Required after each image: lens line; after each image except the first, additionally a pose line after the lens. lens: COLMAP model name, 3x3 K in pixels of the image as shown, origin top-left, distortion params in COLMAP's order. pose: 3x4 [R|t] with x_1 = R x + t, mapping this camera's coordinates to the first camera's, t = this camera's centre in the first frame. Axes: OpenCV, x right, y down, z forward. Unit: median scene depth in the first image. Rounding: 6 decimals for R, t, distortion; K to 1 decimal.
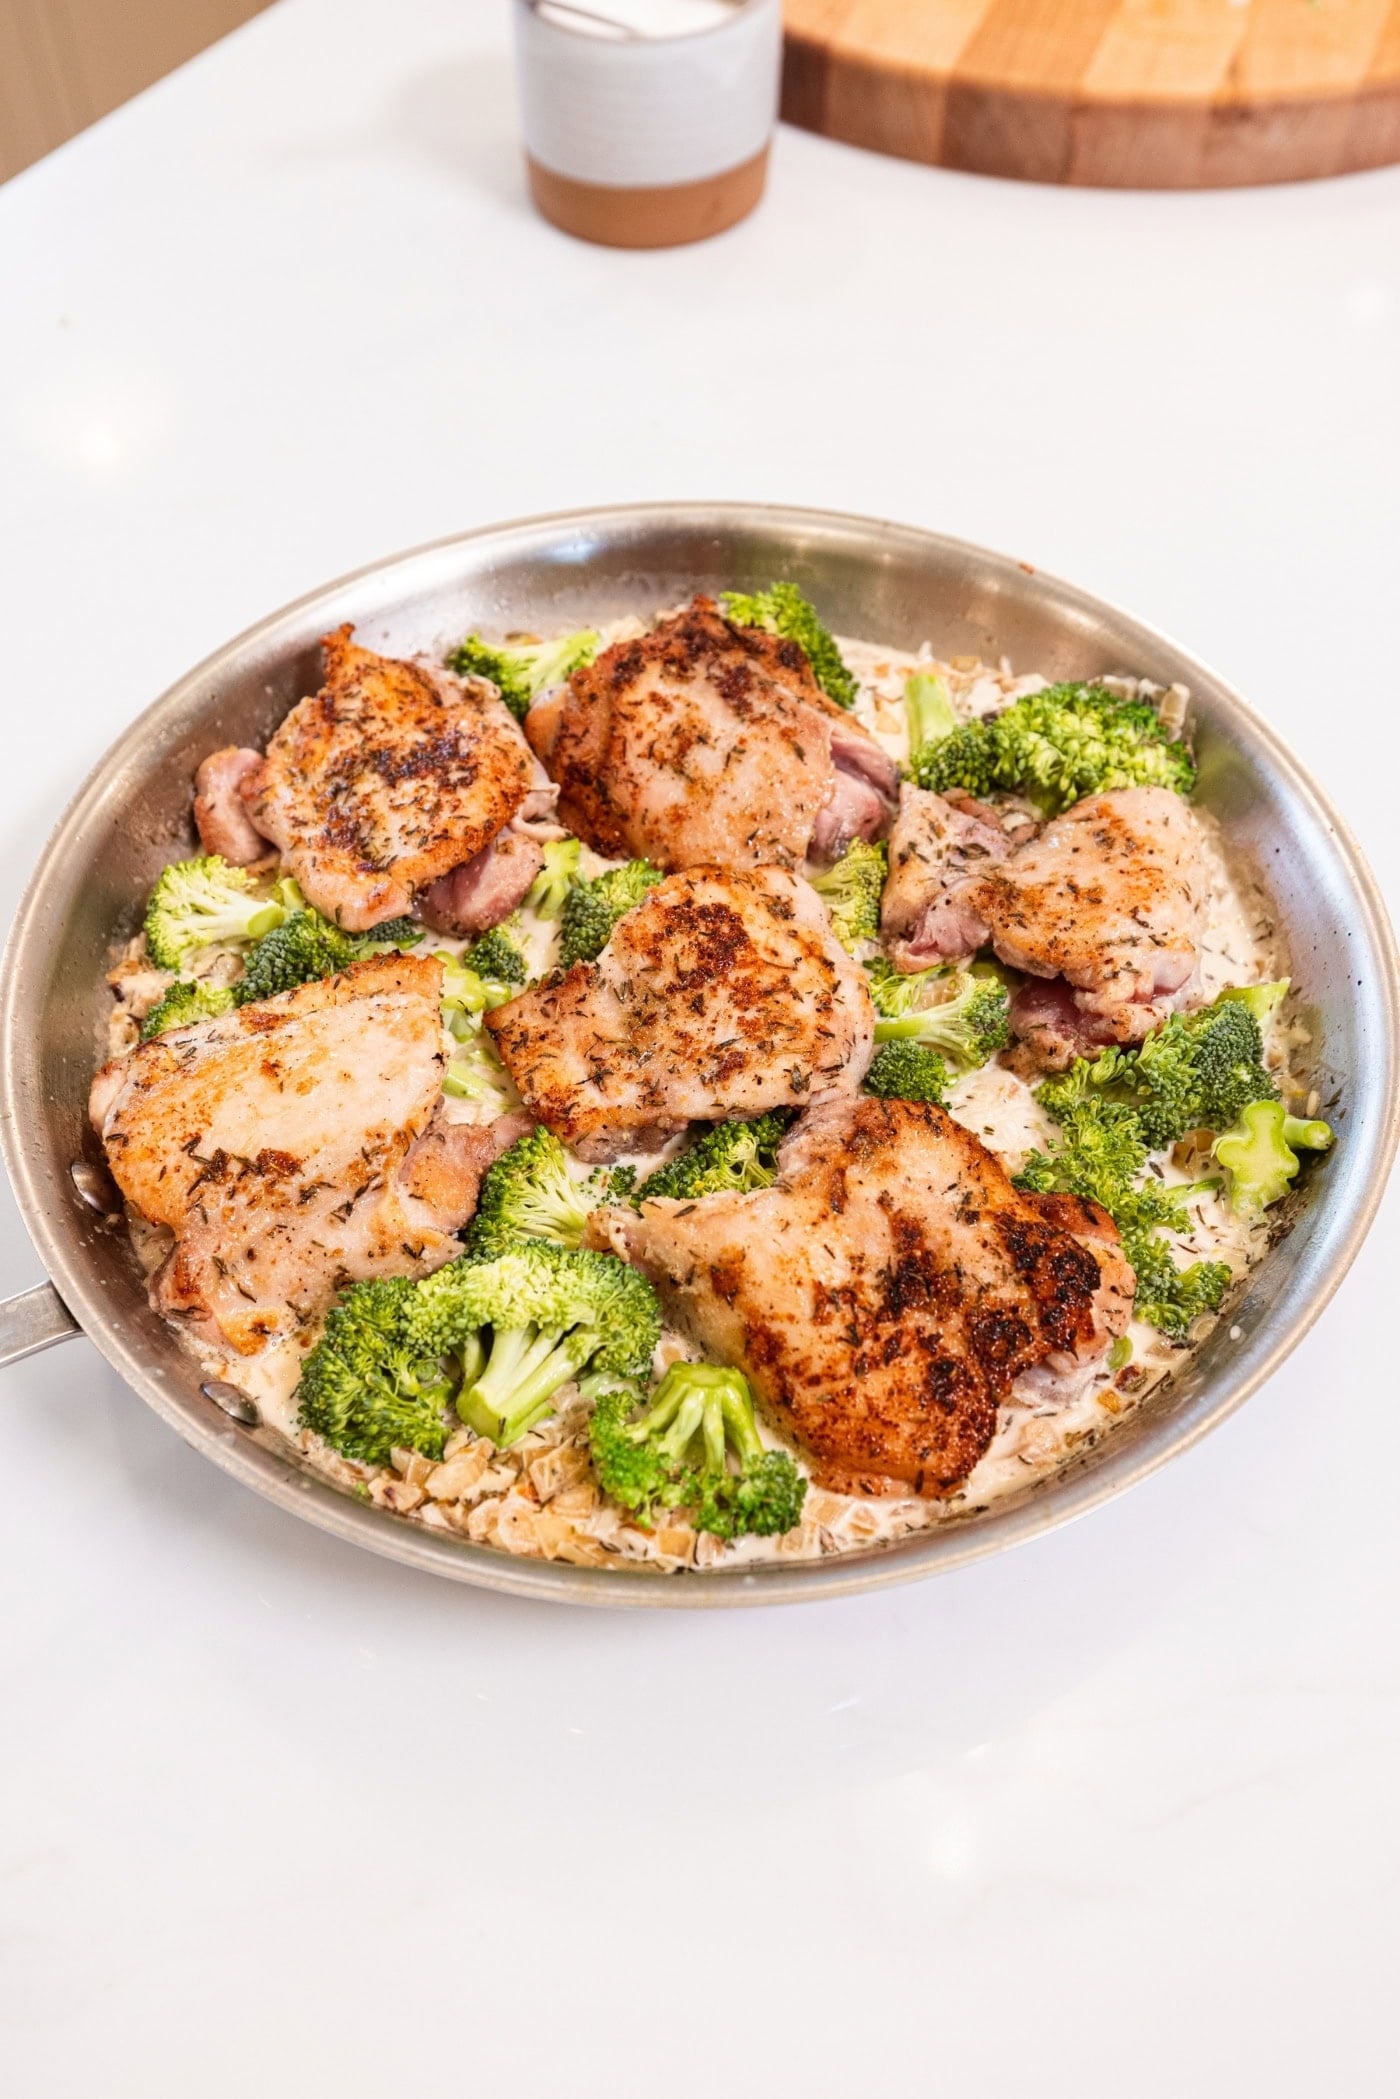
lens RADIAL K [[2138.2, 0, 700.0], [0, 2138.2, 1049.5], [0, 0, 1]] dist [0.004753, 0.035644]
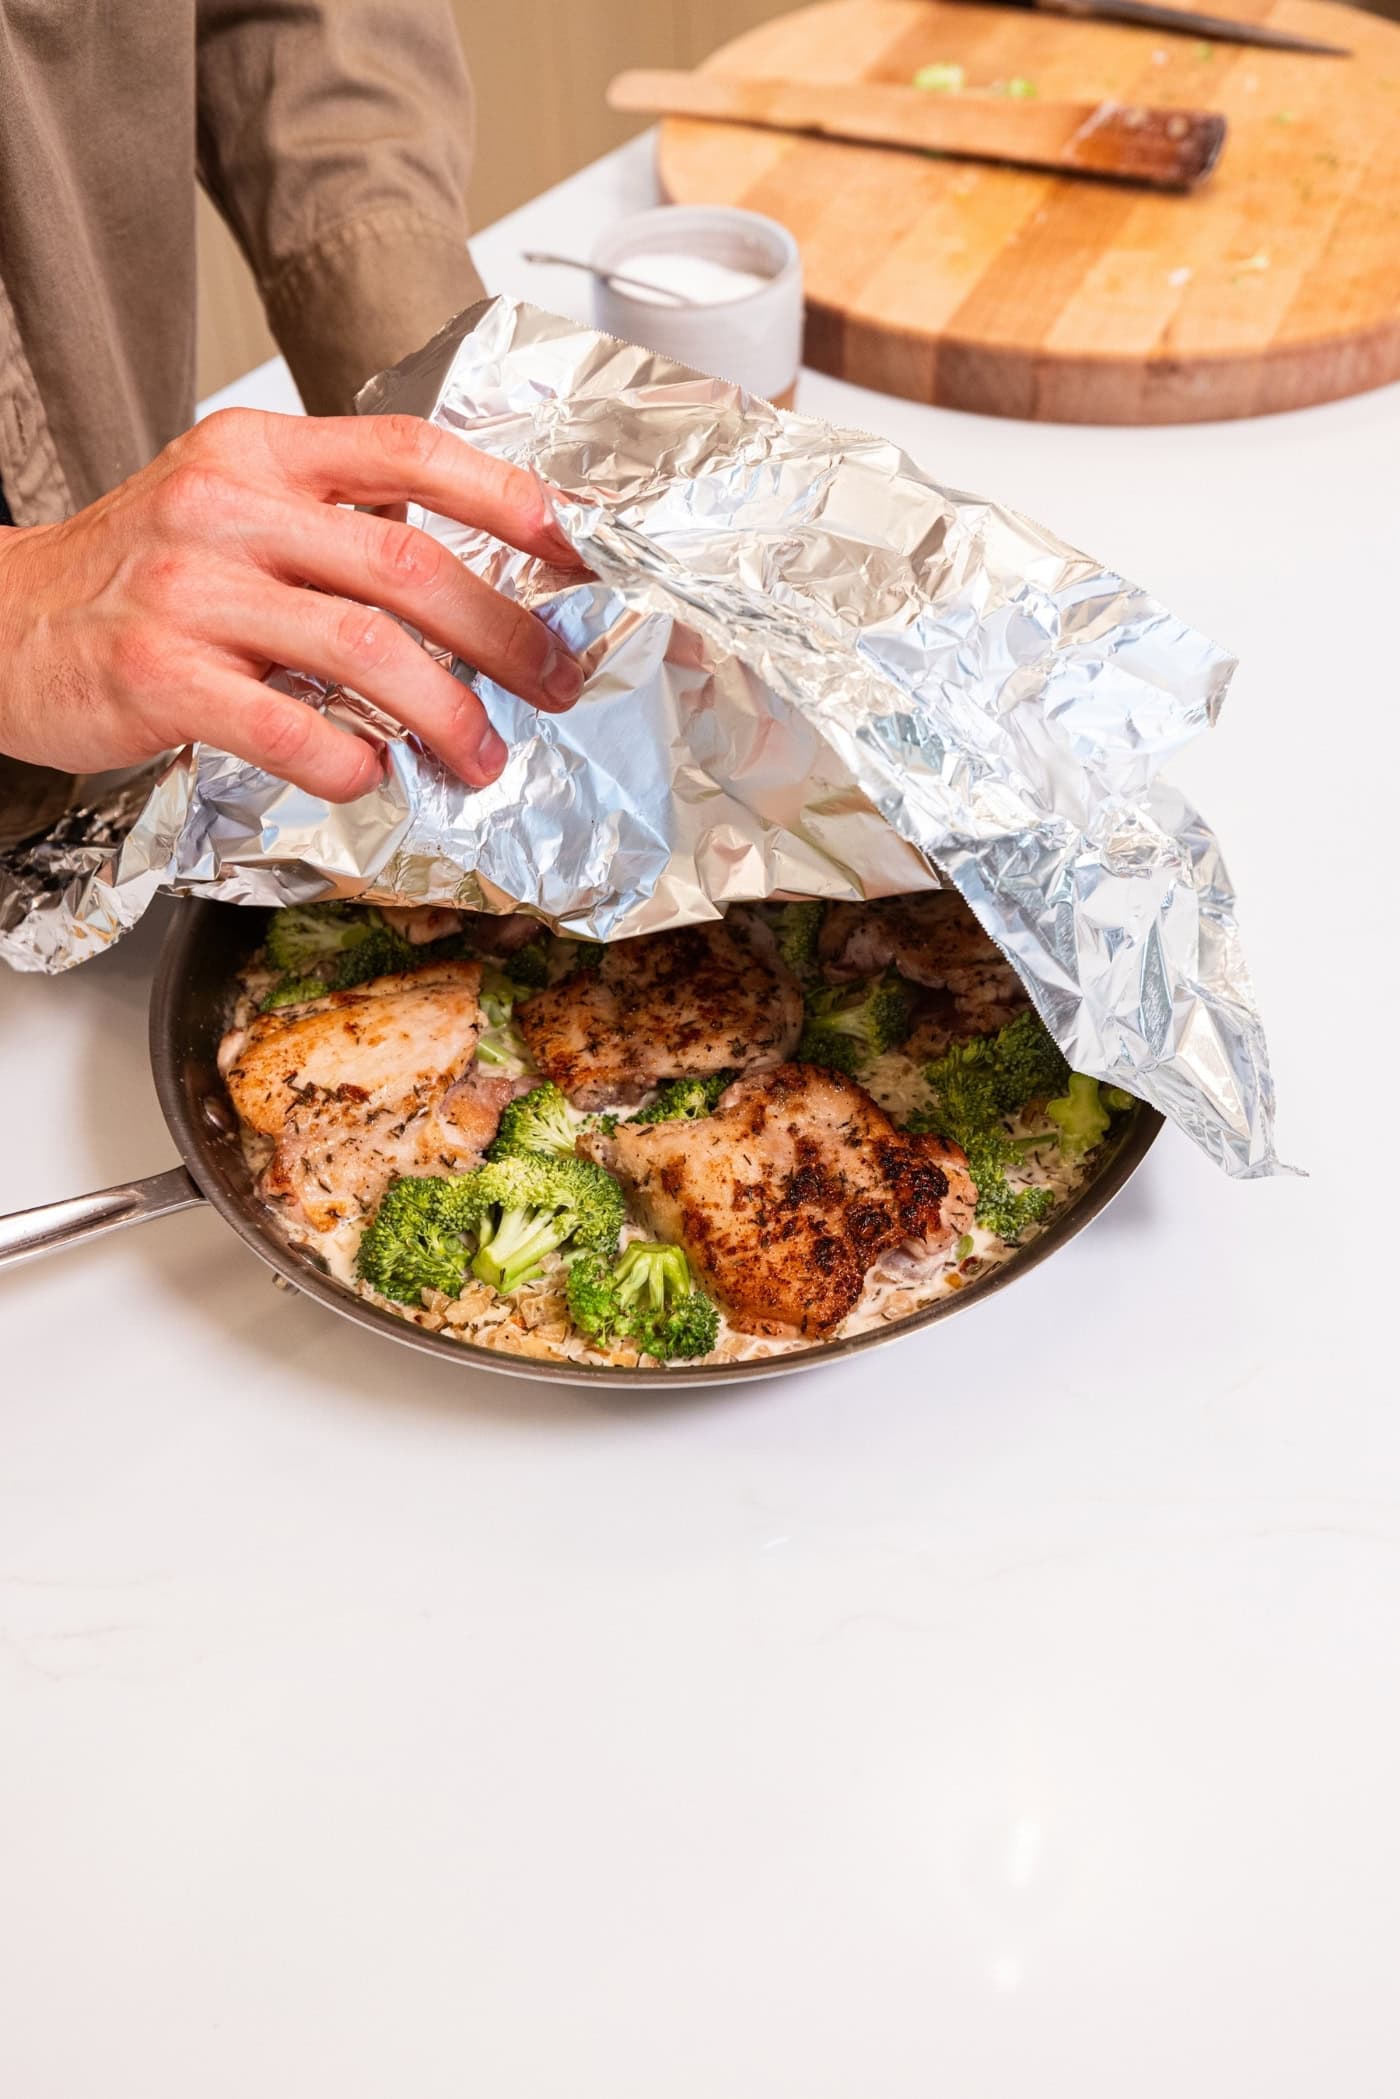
lens RADIAL K [[2021.6, 0, 700.0], [0, 2021.6, 1049.5], [0, 0, 1]] dist [0.004656, 0.001442]
pose [[0.998482, 0.028468, -0.047146, 0.085522], [-0.032471, 0.995728, -0.086436, 0.131302], [0.044484, 0.087836, 0.995141, -0.280547]]
